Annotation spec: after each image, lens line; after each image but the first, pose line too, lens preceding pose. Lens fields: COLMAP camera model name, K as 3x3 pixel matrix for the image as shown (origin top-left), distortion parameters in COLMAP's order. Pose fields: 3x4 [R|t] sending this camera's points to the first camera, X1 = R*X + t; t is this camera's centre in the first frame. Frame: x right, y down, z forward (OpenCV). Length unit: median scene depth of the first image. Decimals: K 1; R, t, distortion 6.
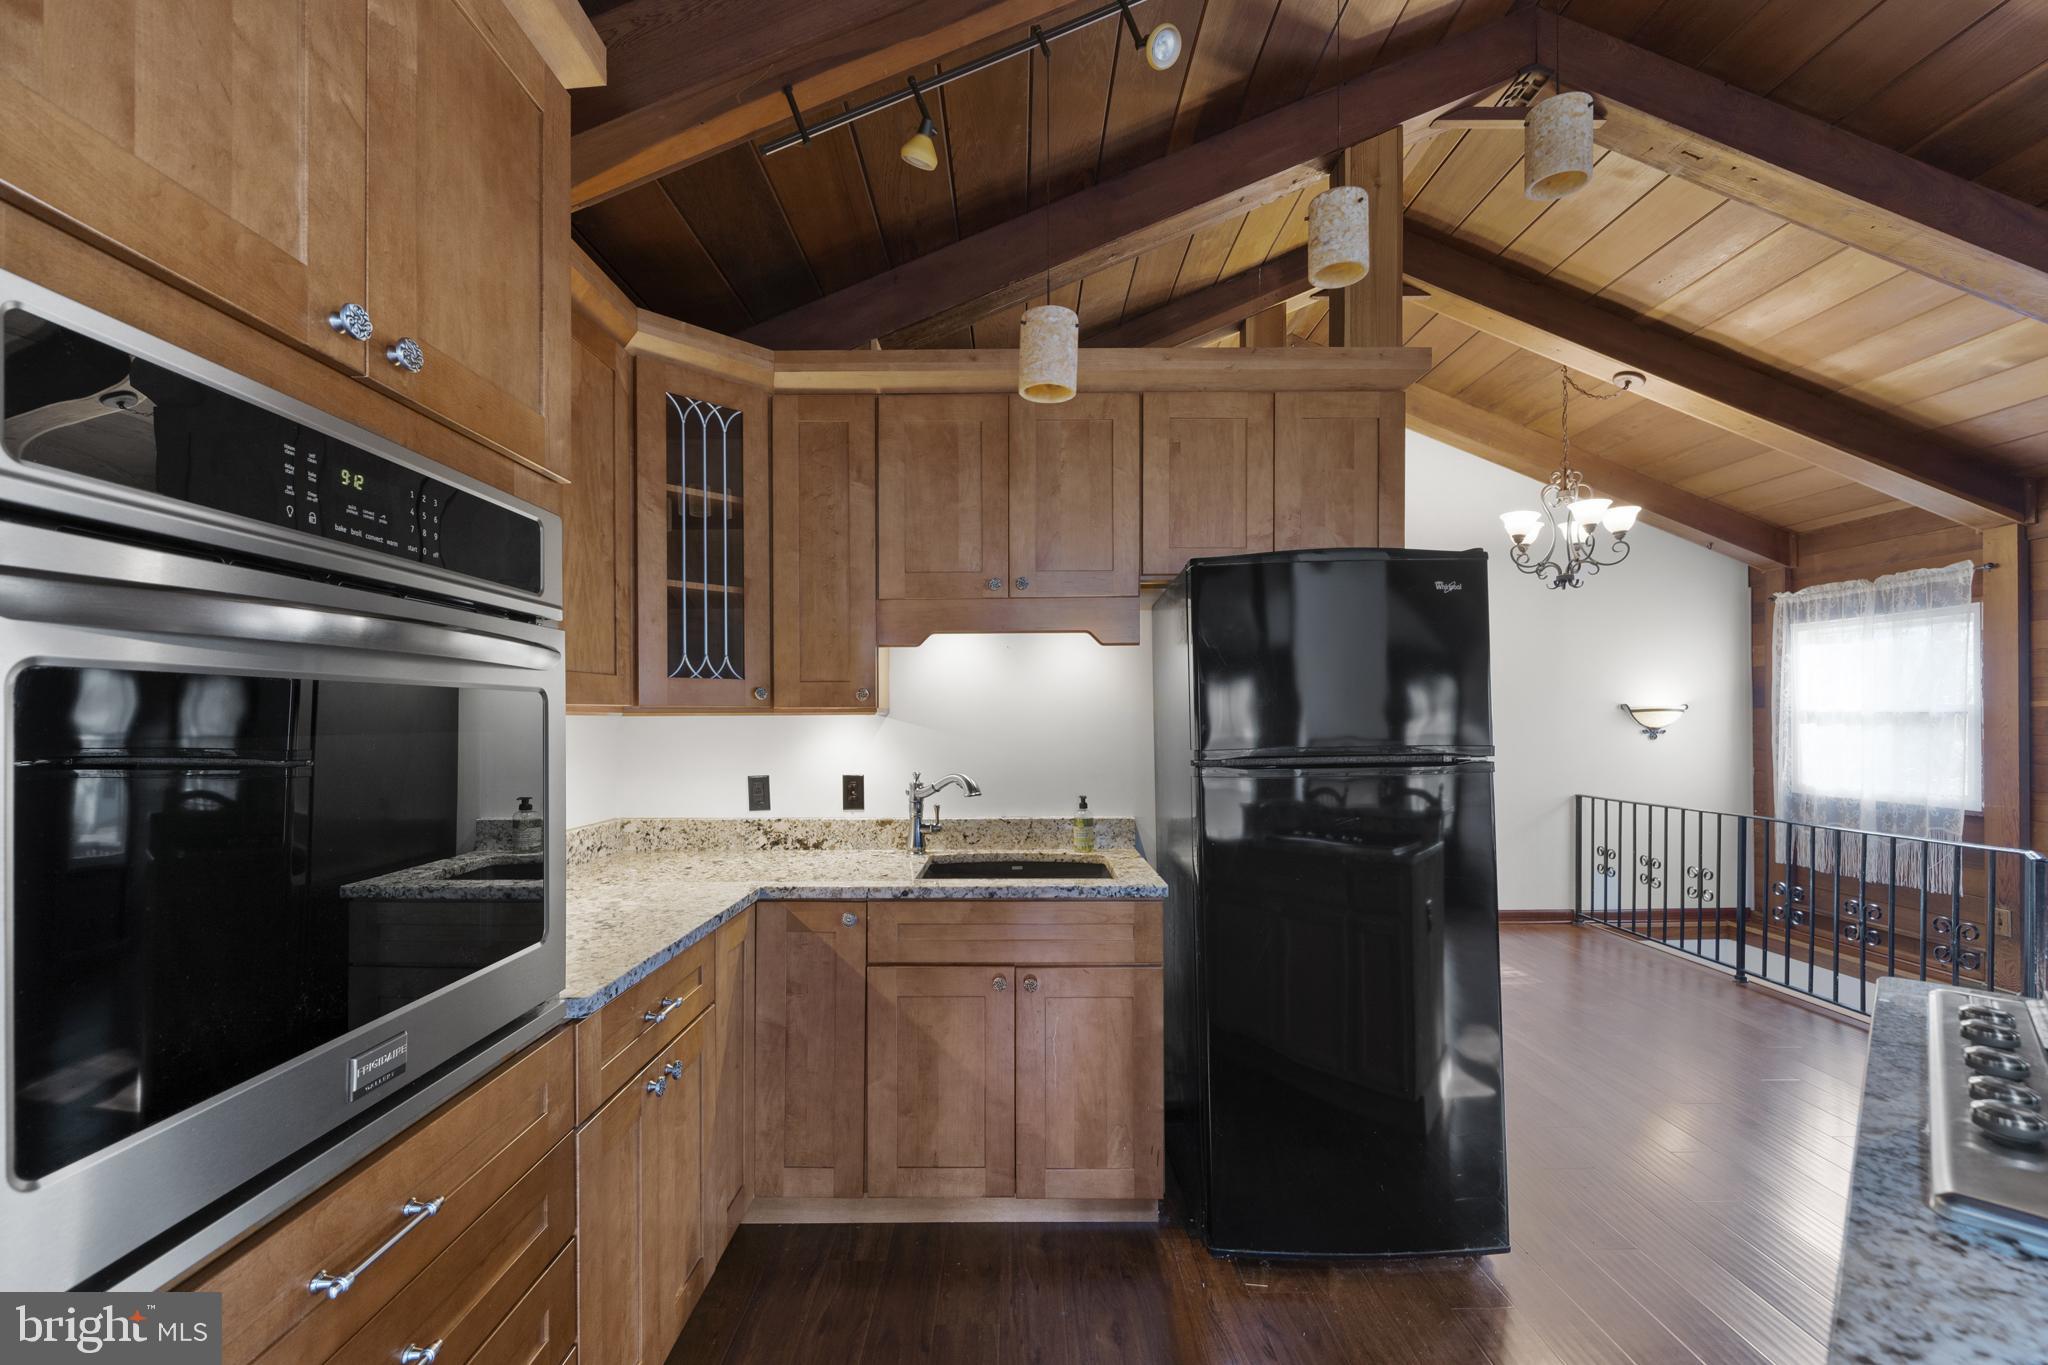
lens RADIAL K [[859.2, 0, 1003.1], [0, 859.2, 716.8], [0, 0, 1]] dist [-0.008054, 0.000237]
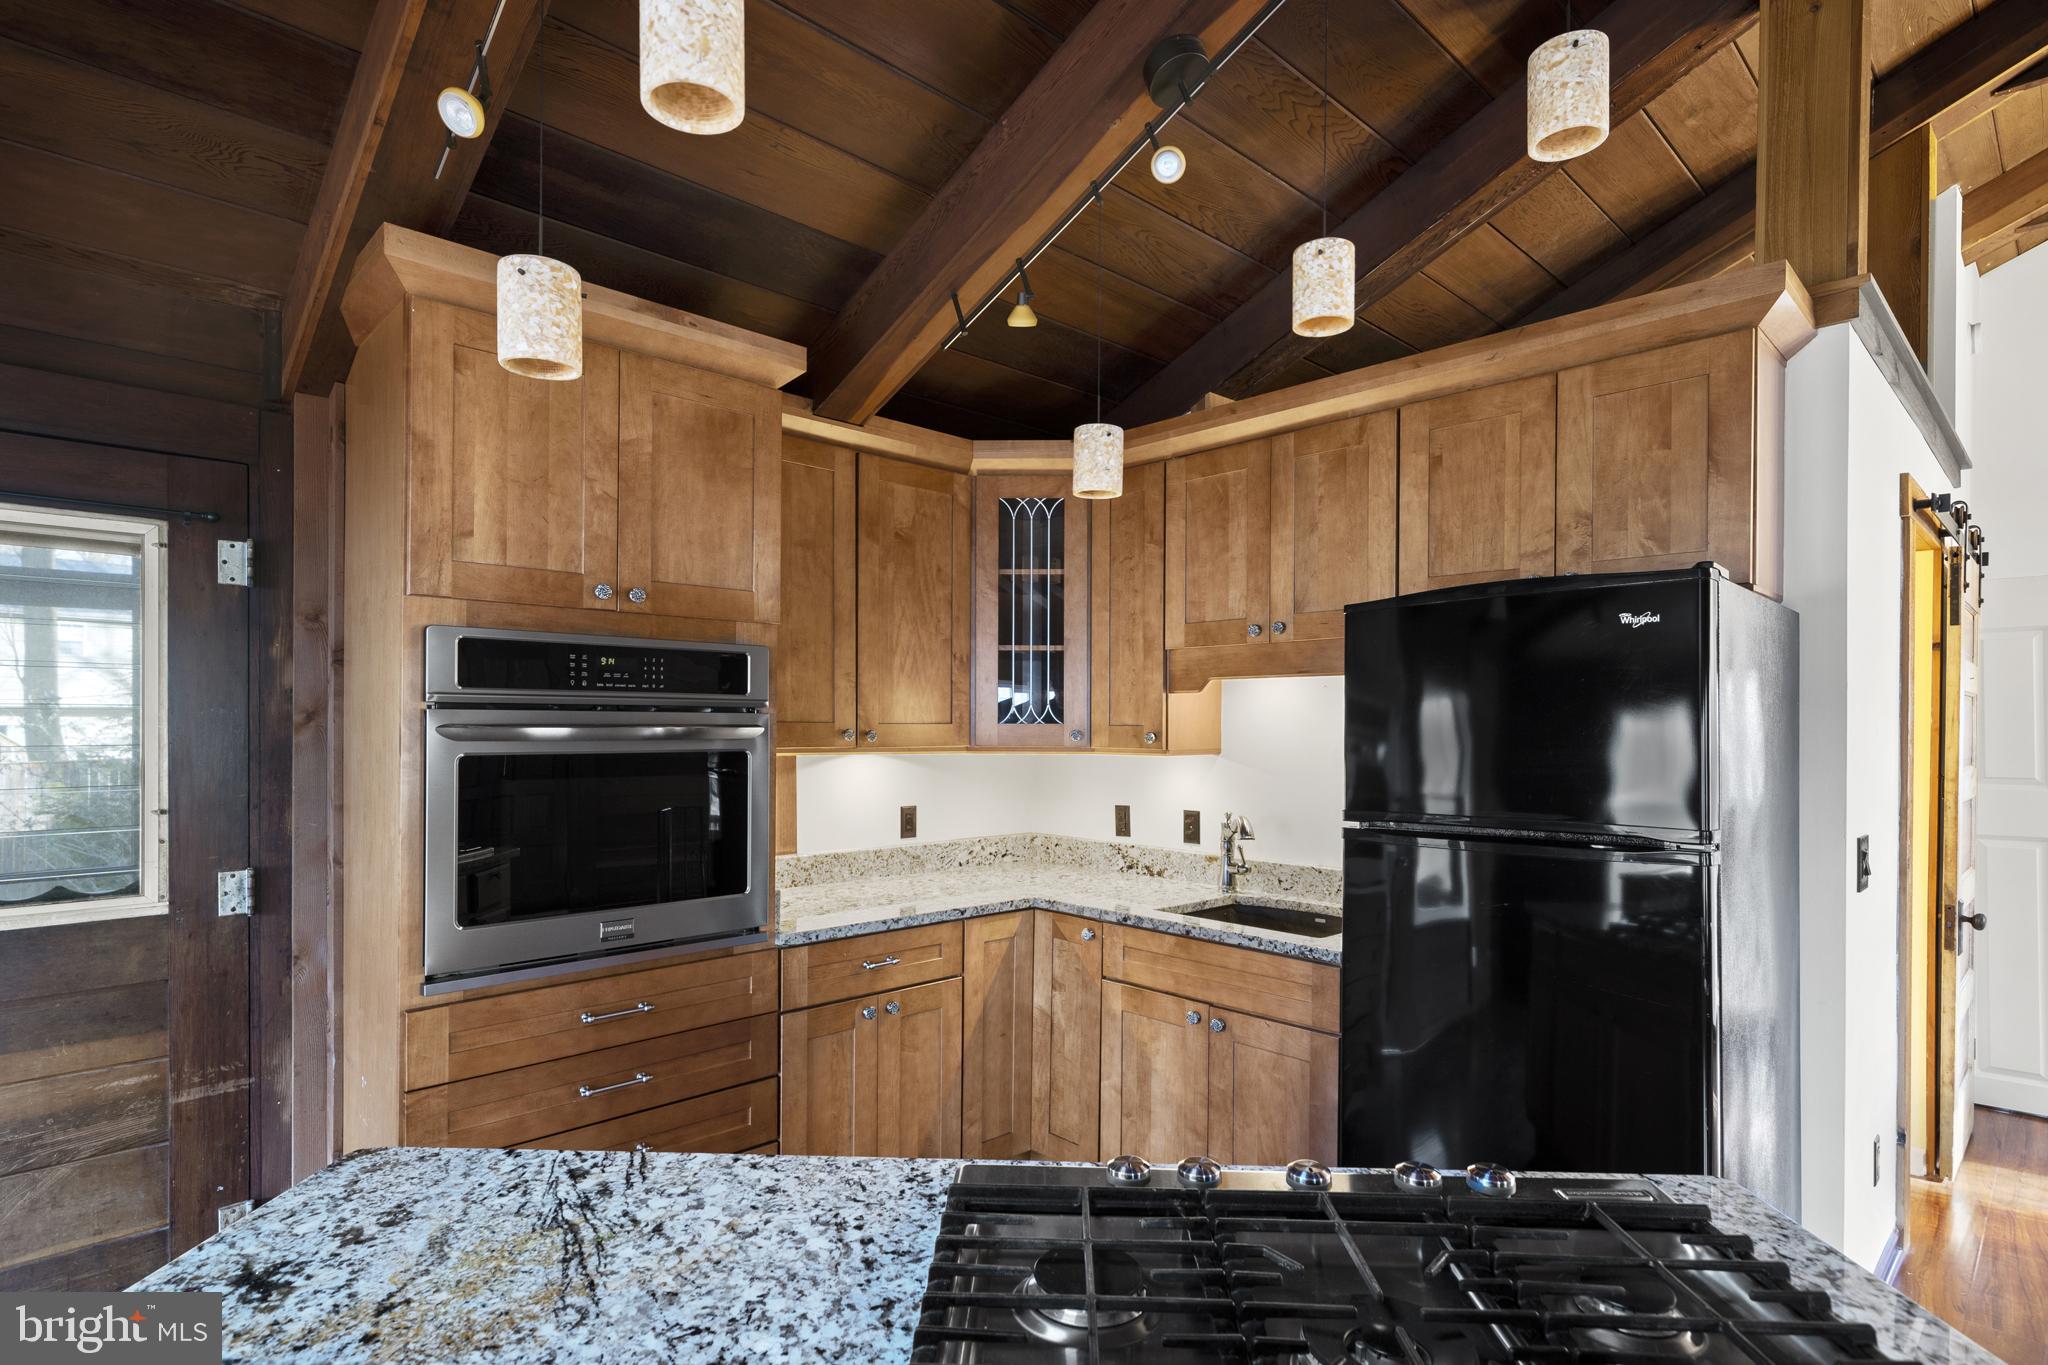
lens RADIAL K [[1015.1, 0, 1016.6], [0, 1015.1, 722.3], [0, 0, 1]] dist [-0.000235, 0.001304]
pose [[0.702876, 0.006956, -0.711279, 0.639592], [-0.008779, 0.999961, 0.001103, -0.045603], [0.711258, 0.005469, 0.702909, -0.031333]]
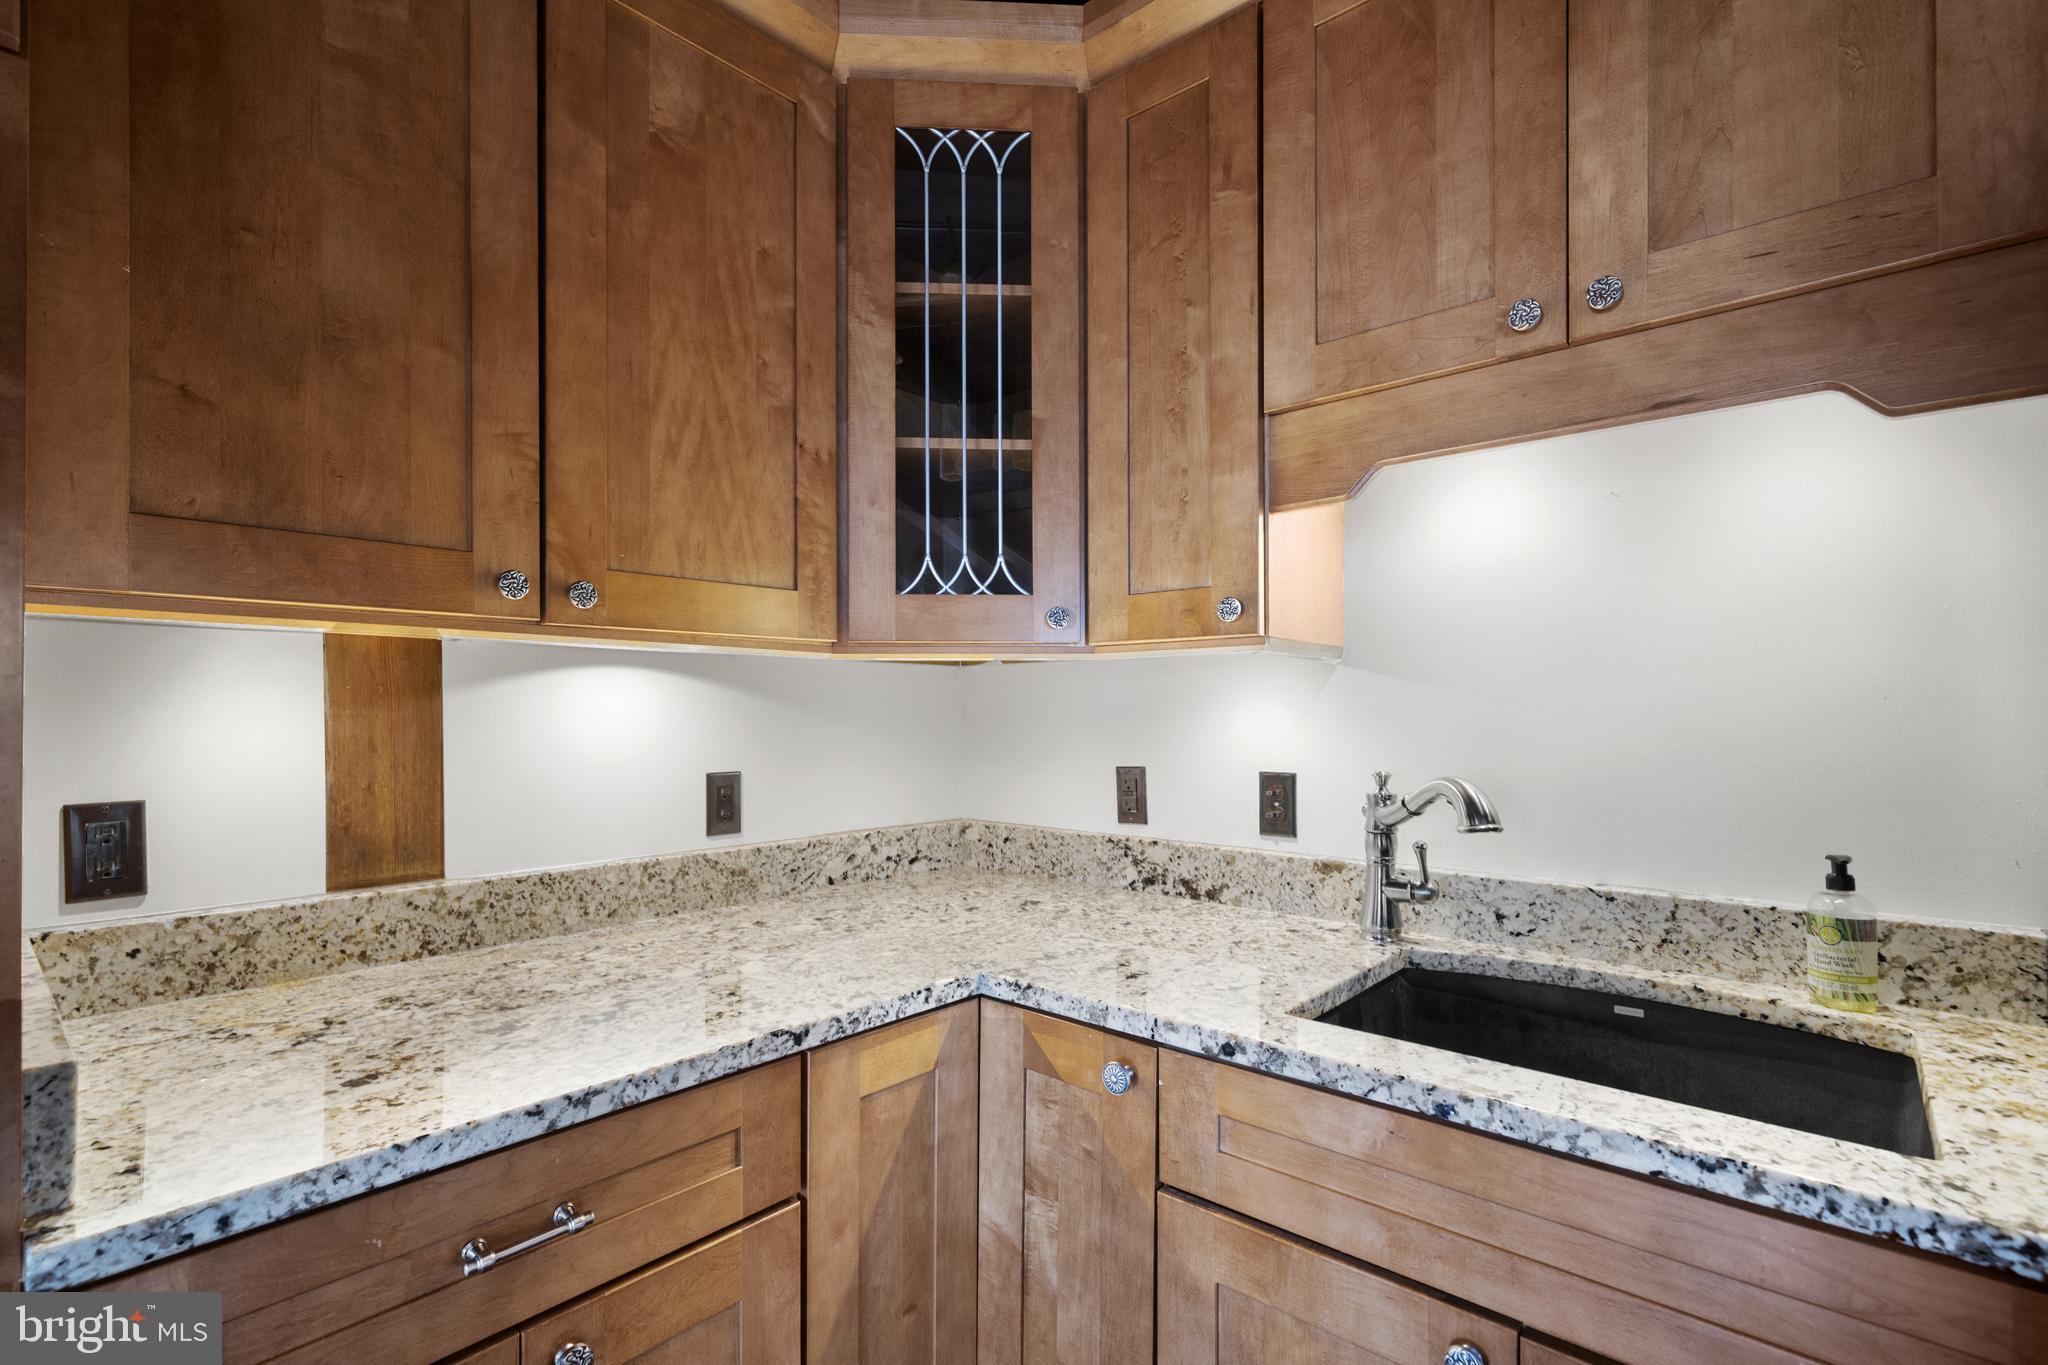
lens RADIAL K [[937.8, 0, 1008.1], [0, 937.8, 705.0], [0, 0, 1]] dist [0.002875, 0.000418]
pose [[0.759900, -0.002326, -0.650036, 0.092850], [-0.001453, 0.999985, -0.005277, 0.032897], [0.650039, 0.004955, 0.759885, 0.503769]]
